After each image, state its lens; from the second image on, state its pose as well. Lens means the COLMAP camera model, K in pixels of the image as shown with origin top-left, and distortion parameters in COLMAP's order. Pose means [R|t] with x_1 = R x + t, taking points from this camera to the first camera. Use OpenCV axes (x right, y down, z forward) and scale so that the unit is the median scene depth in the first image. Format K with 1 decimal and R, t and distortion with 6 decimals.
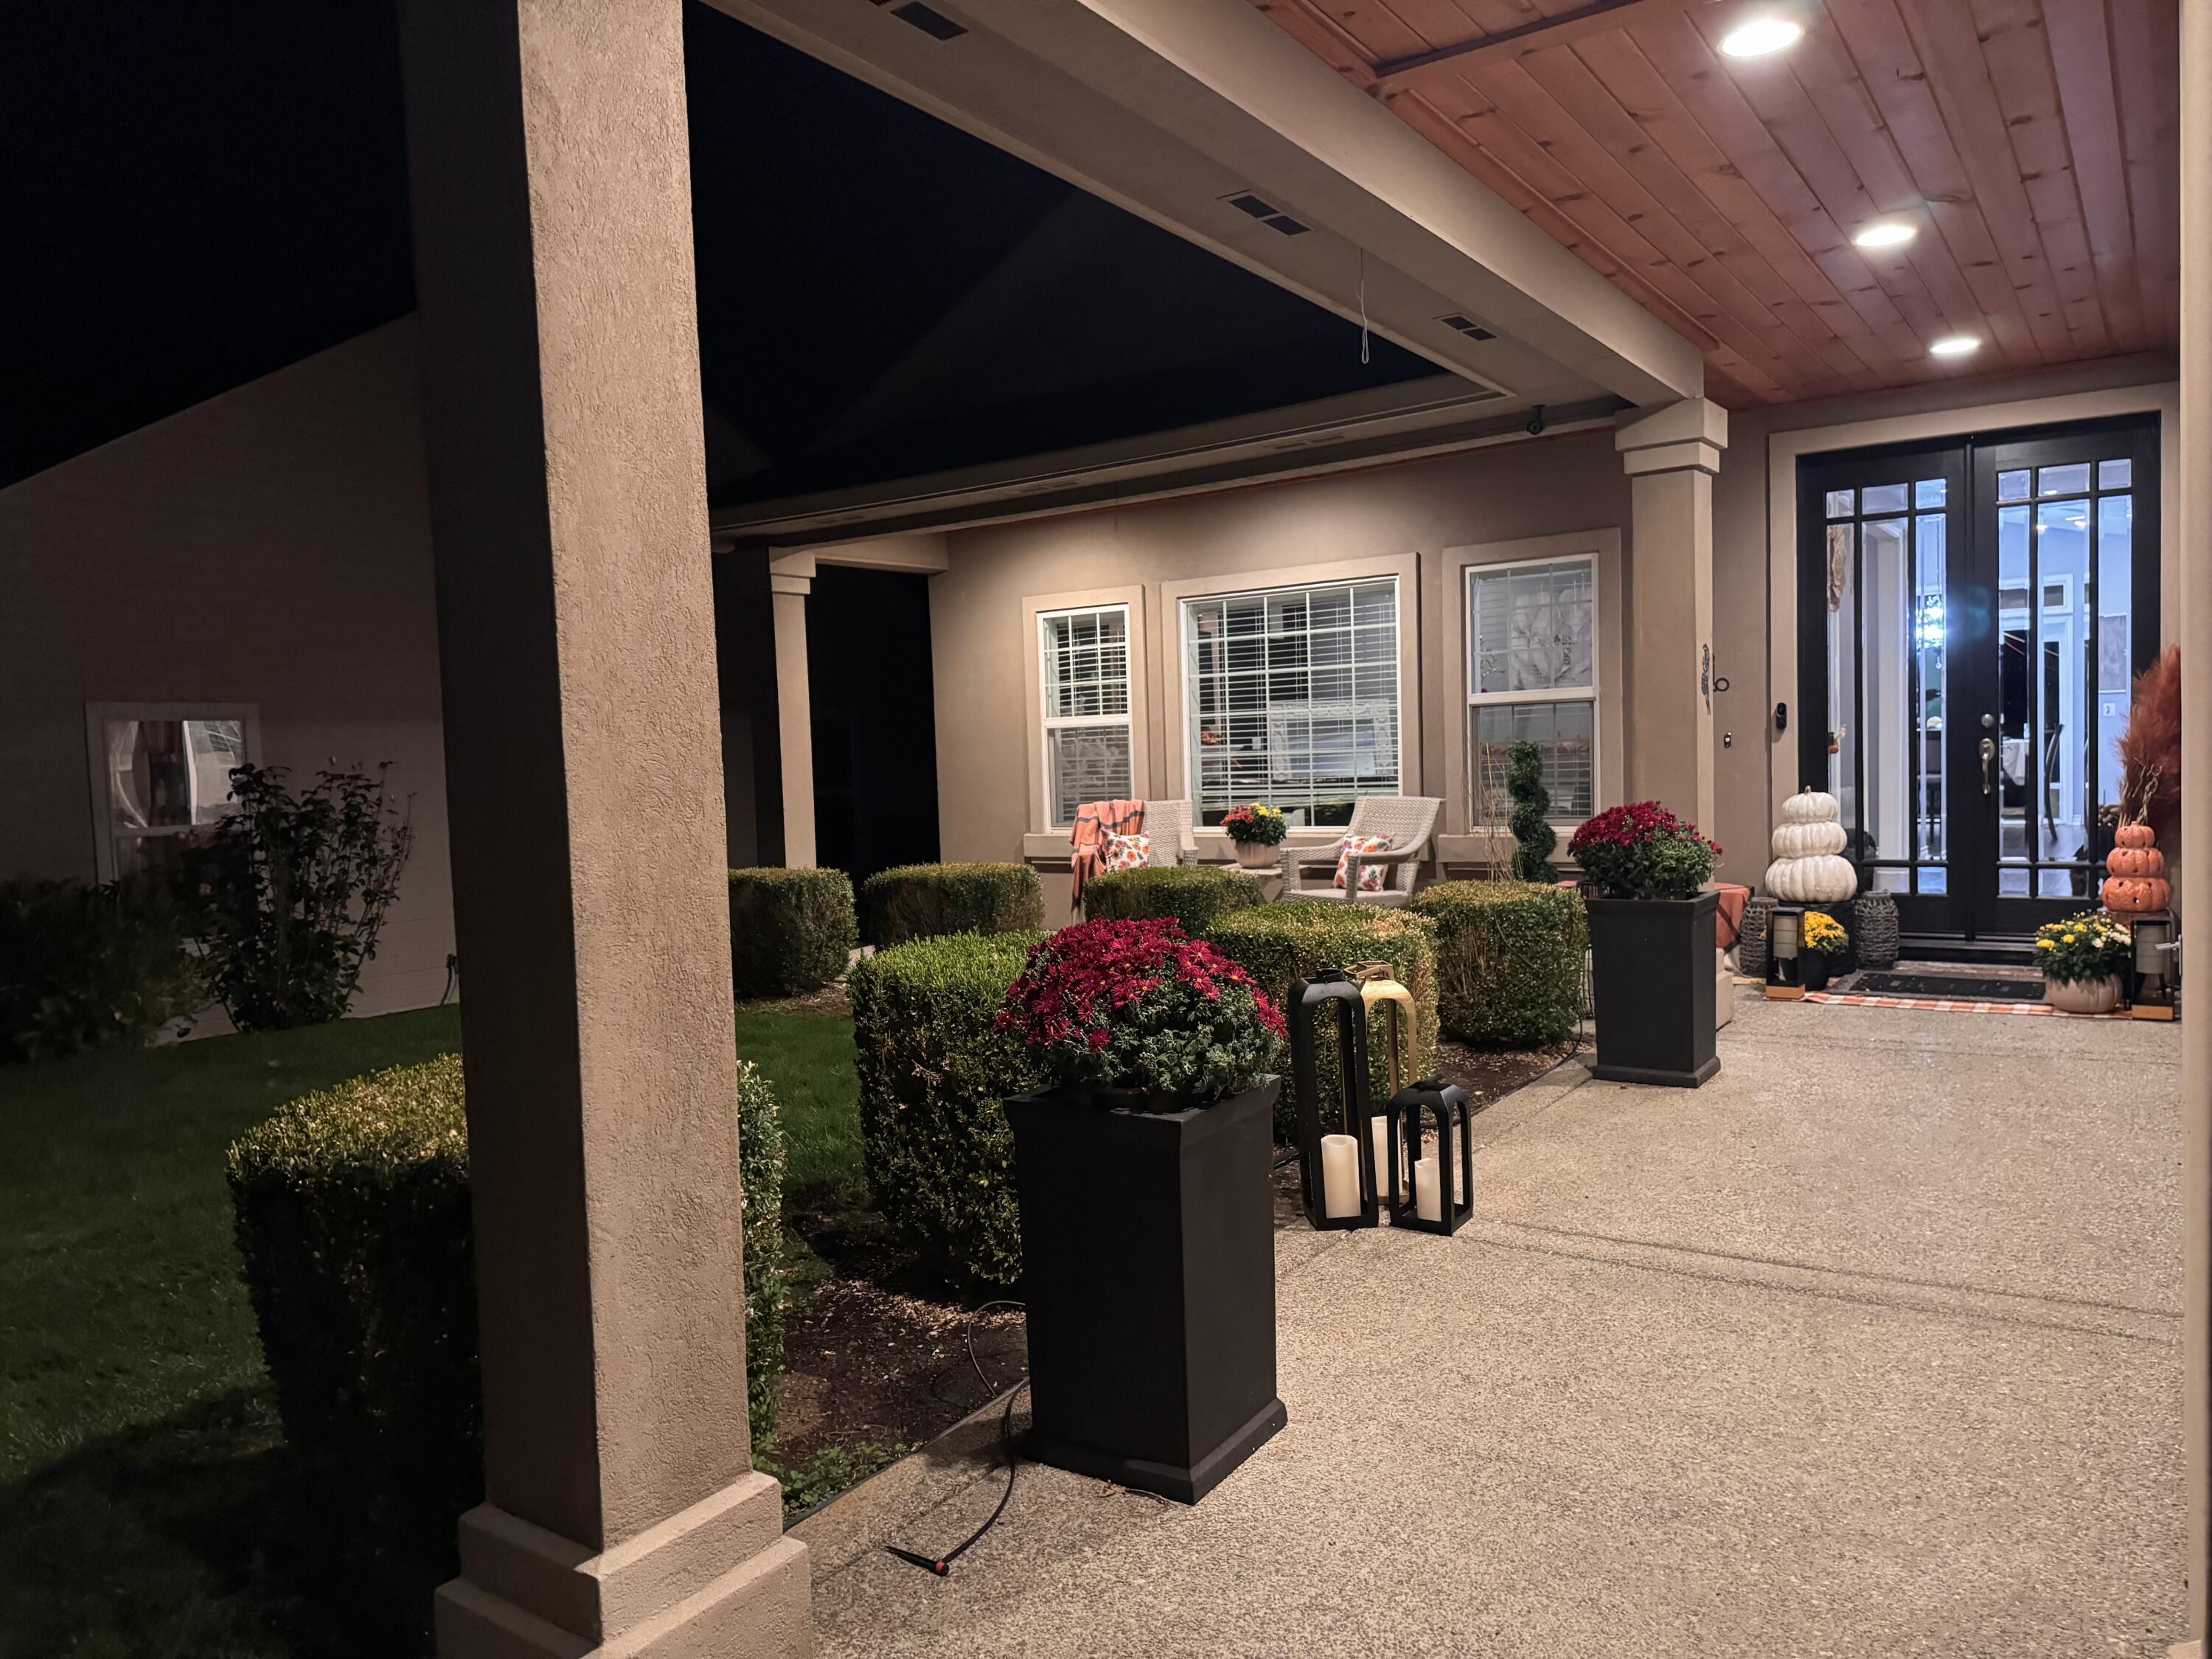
lens RADIAL K [[1560.5, 0, 1072.5], [0, 1560.5, 843.7], [0, 0, 1]] dist [-0.000220, -0.019477]
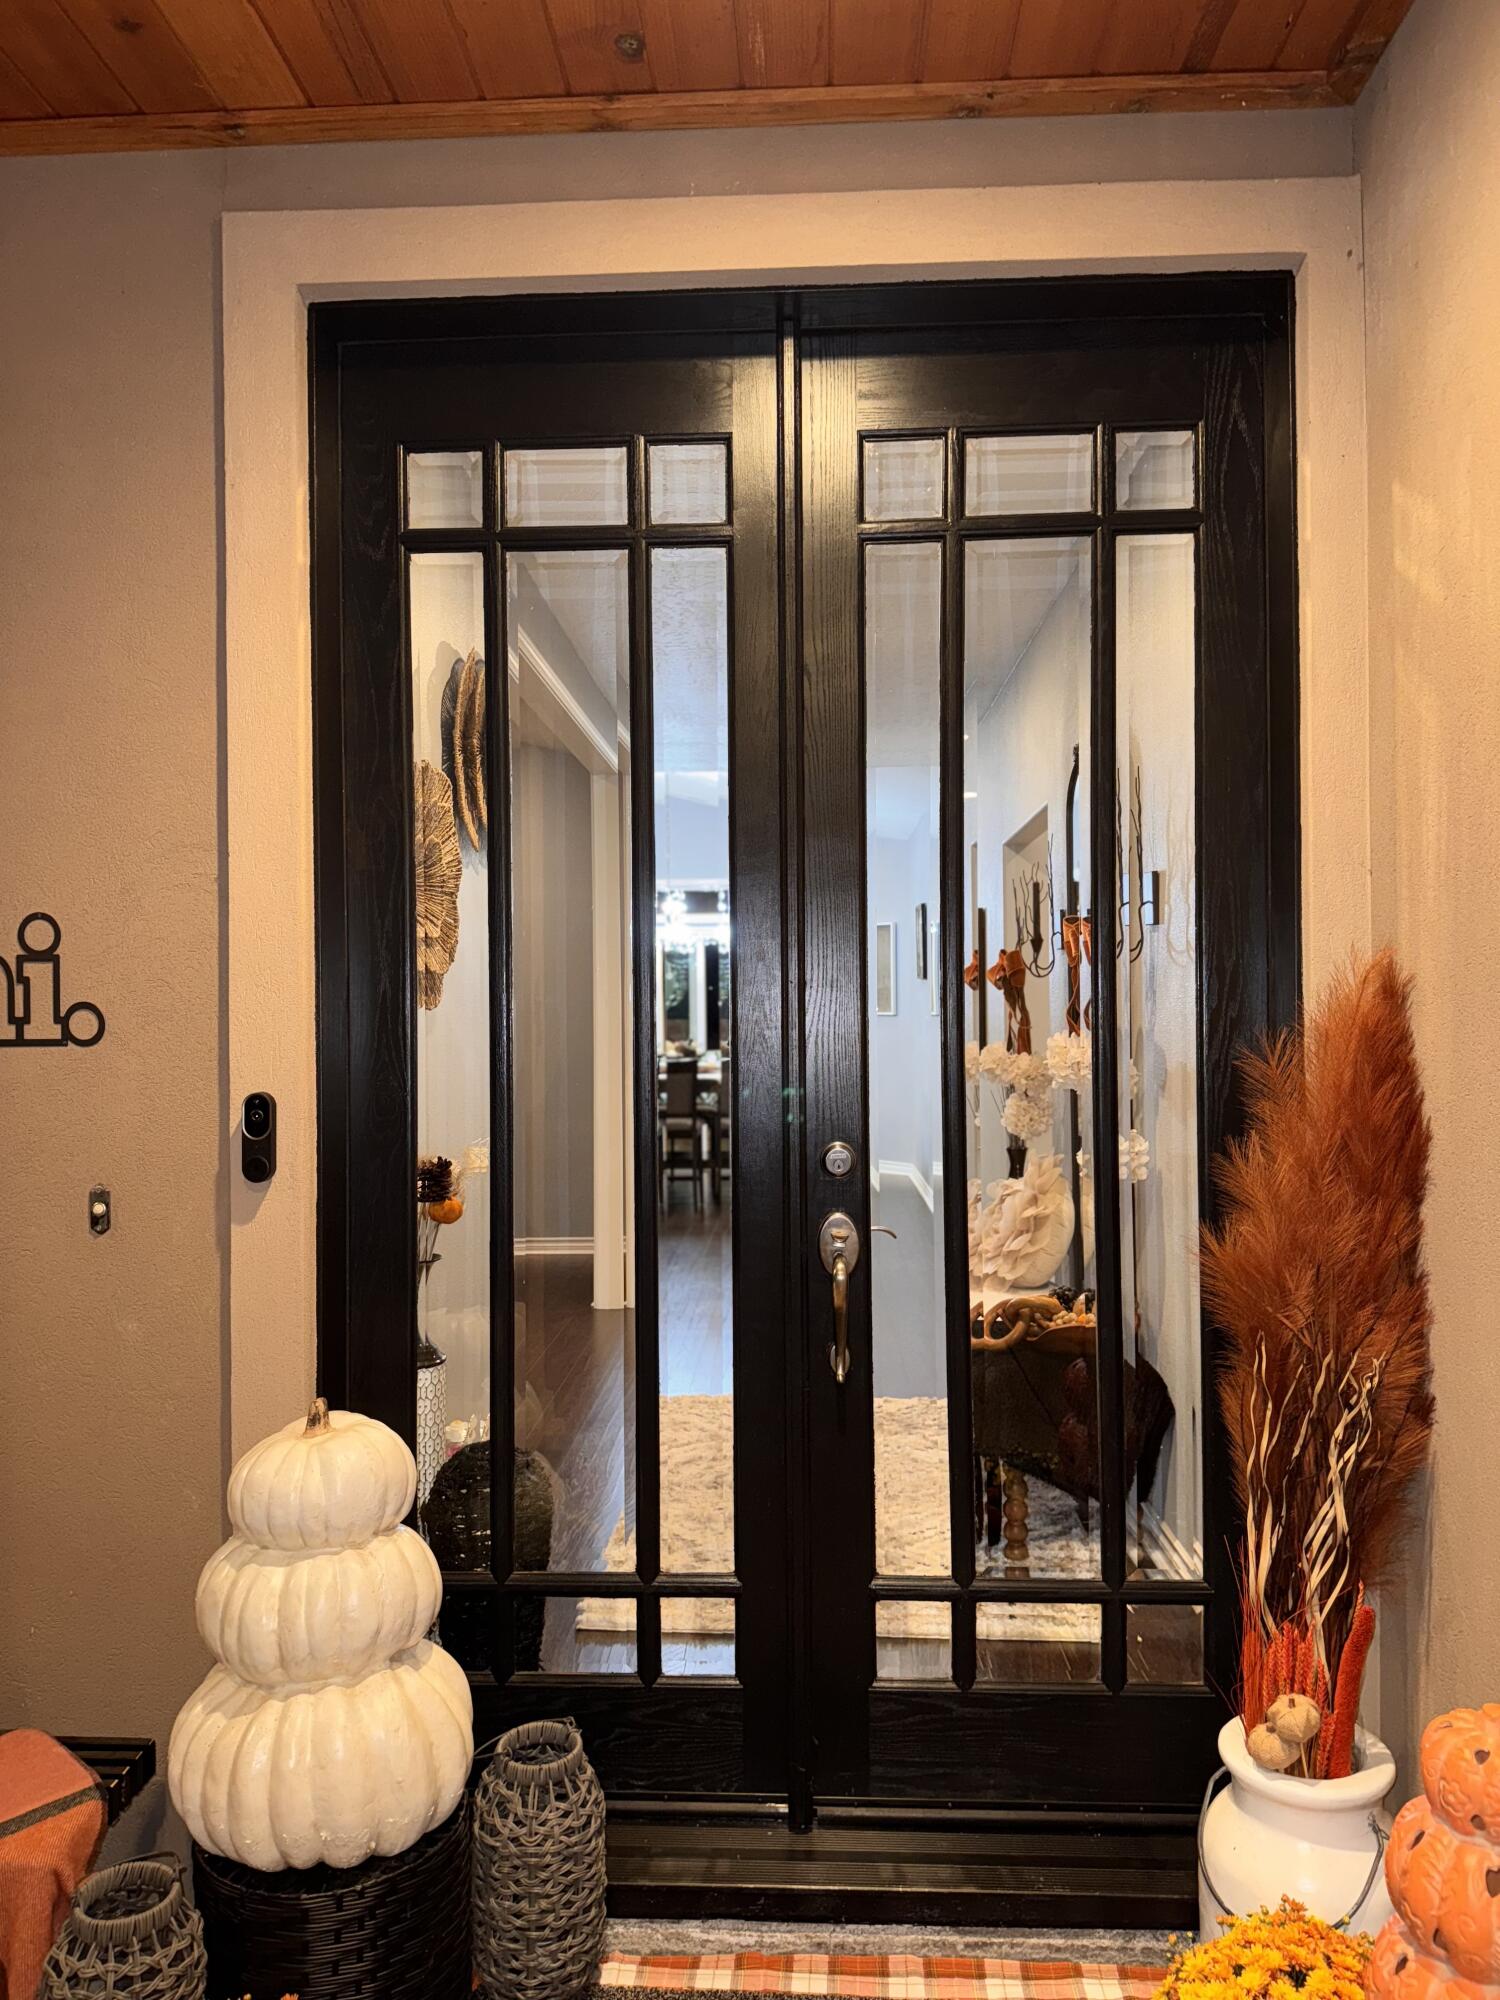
lens RADIAL K [[1440.9, 0, 720.1], [0, 1440.9, 1020.2], [0, 0, 1]] dist [0.001724, -0.002024]
pose [[0.848145, 0.027583, 0.529046, 0.468668], [0.007892, 0.997875, -0.064679, -0.104709], [-0.529706, 0.059033, 0.846125, 0.877182]]
